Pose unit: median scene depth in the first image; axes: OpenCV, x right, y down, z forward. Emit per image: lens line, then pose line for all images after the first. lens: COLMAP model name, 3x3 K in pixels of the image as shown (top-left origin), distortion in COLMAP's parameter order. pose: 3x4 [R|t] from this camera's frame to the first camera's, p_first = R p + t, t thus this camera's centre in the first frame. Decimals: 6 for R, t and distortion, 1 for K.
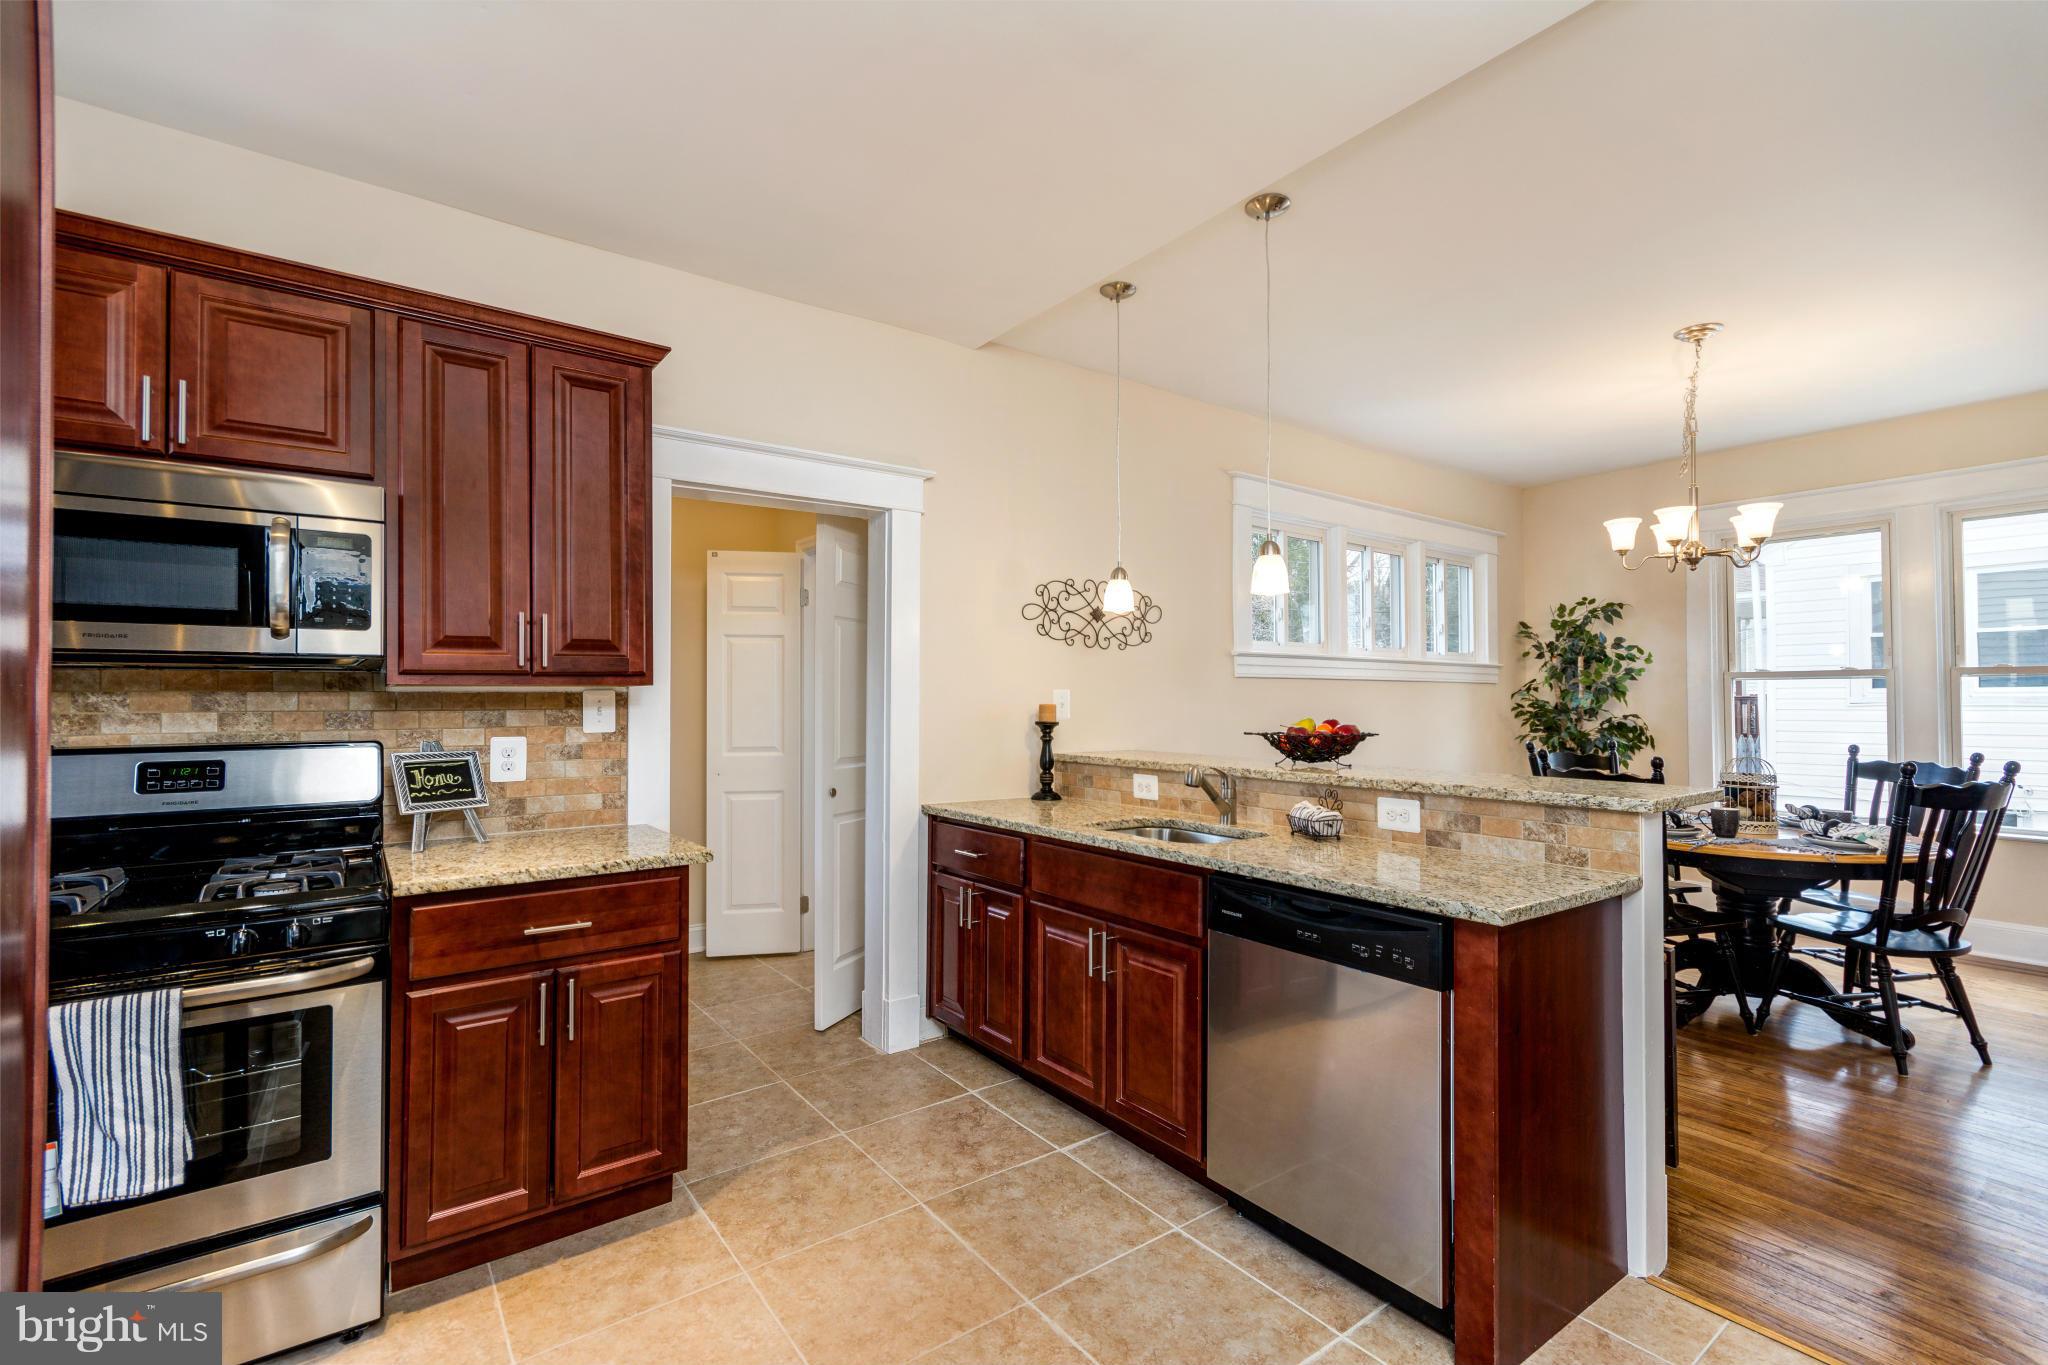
lens RADIAL K [[908.5, 0, 1017.5], [0, 908.5, 689.2], [0, 0, 1]] dist [-0.000083, -0.001345]
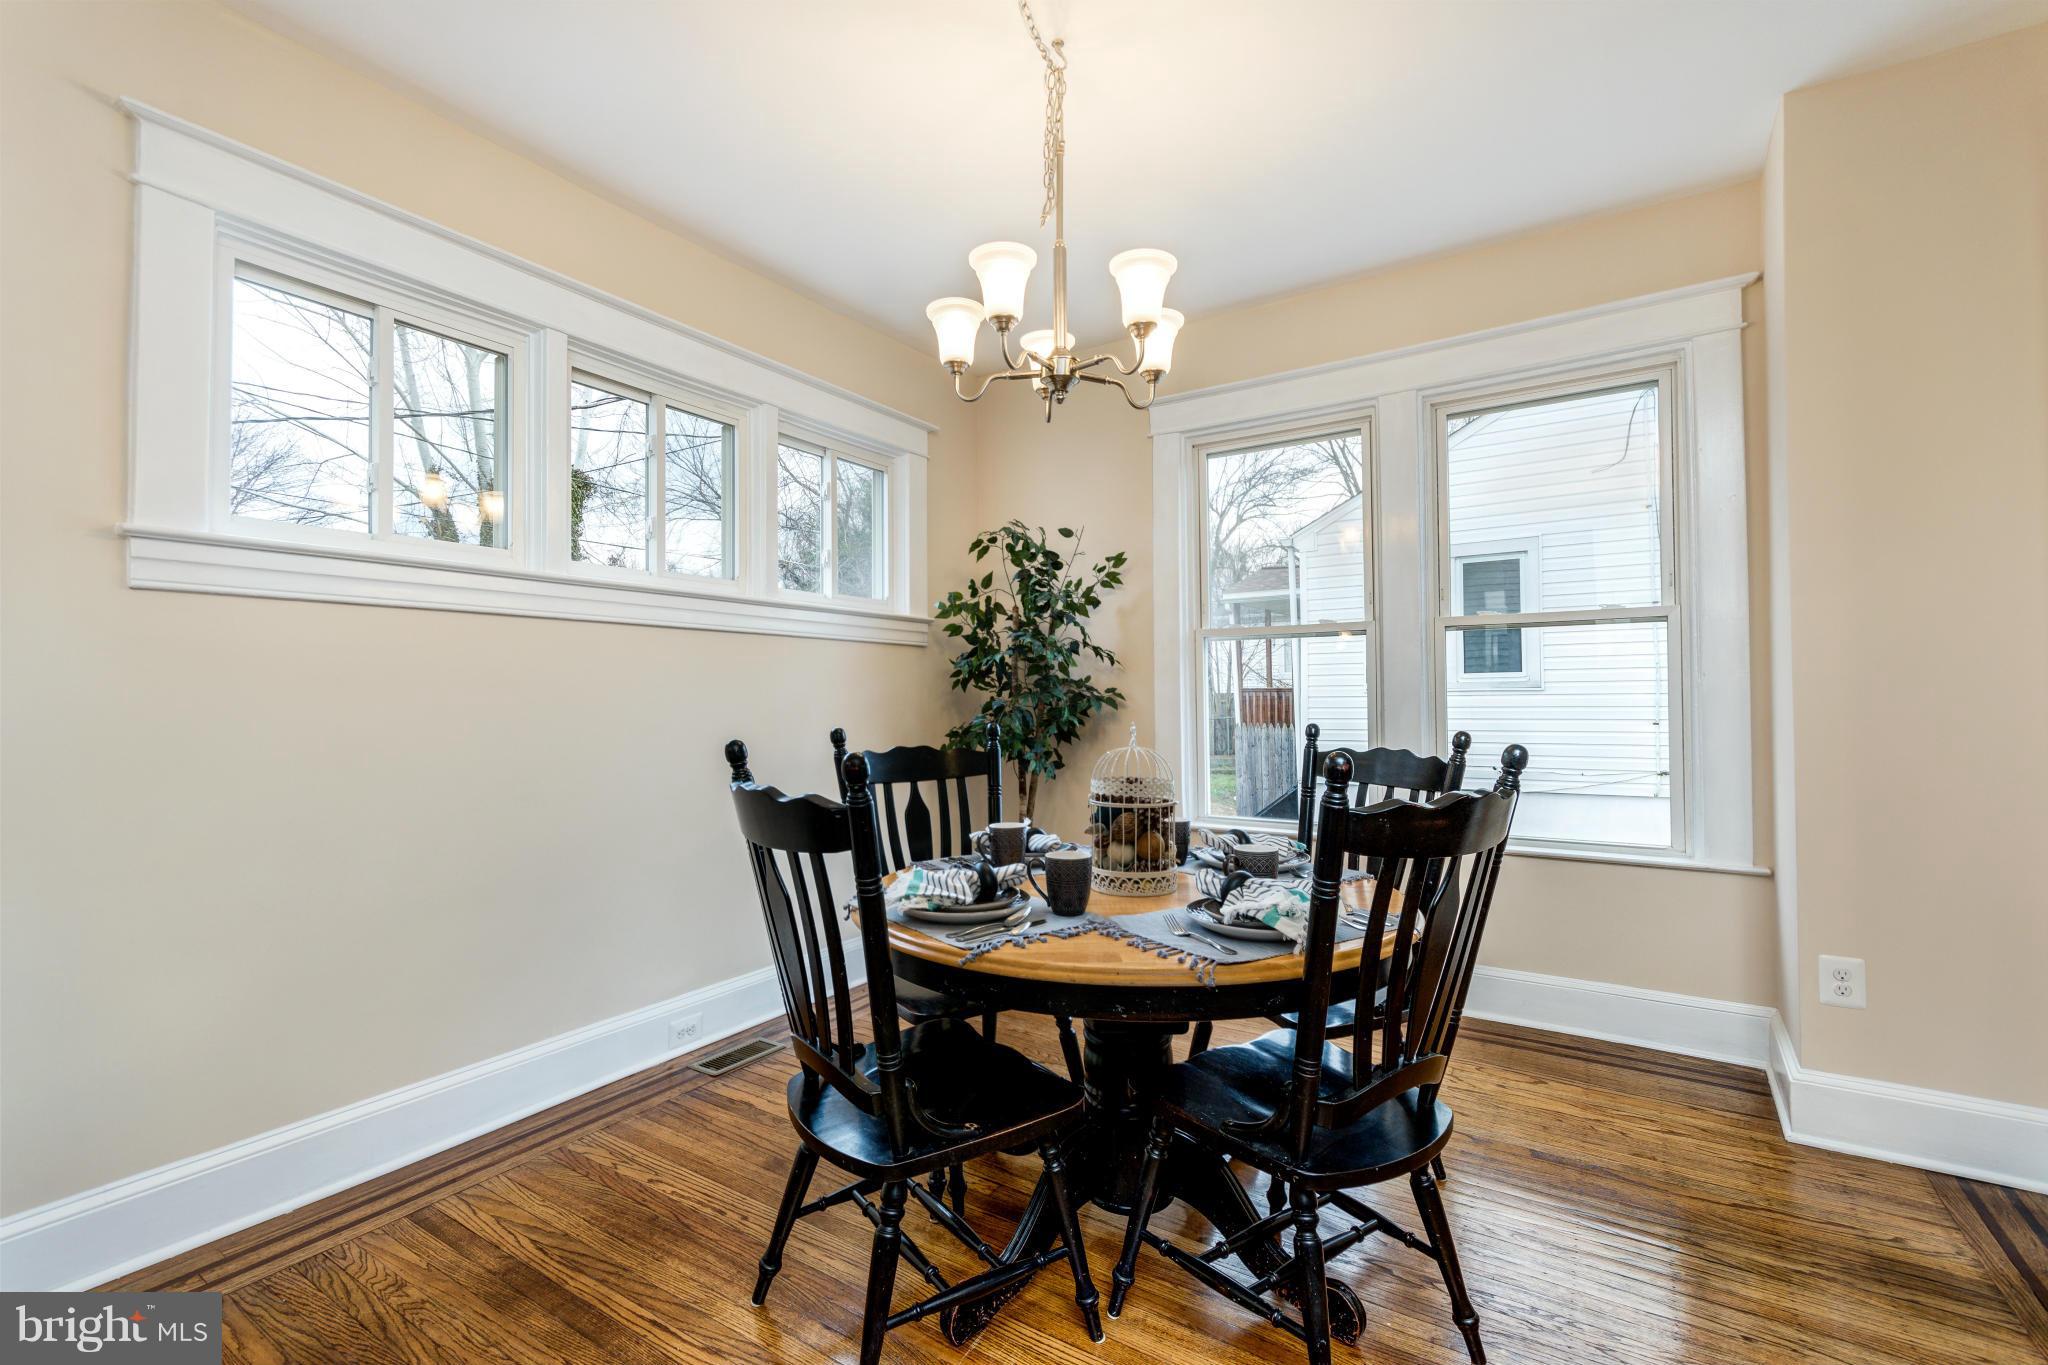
lens RADIAL K [[908.5, 0, 1033.1], [0, 908.5, 689.4], [0, 0, 1]] dist [-0.000083, -0.001345]
pose [[0.932908, -0.000525, 0.360114, 0.626257], [0.000614, 1.000000, -0.000131, 0.045600], [-0.360113, 0.000344, 0.932908, 0.587683]]
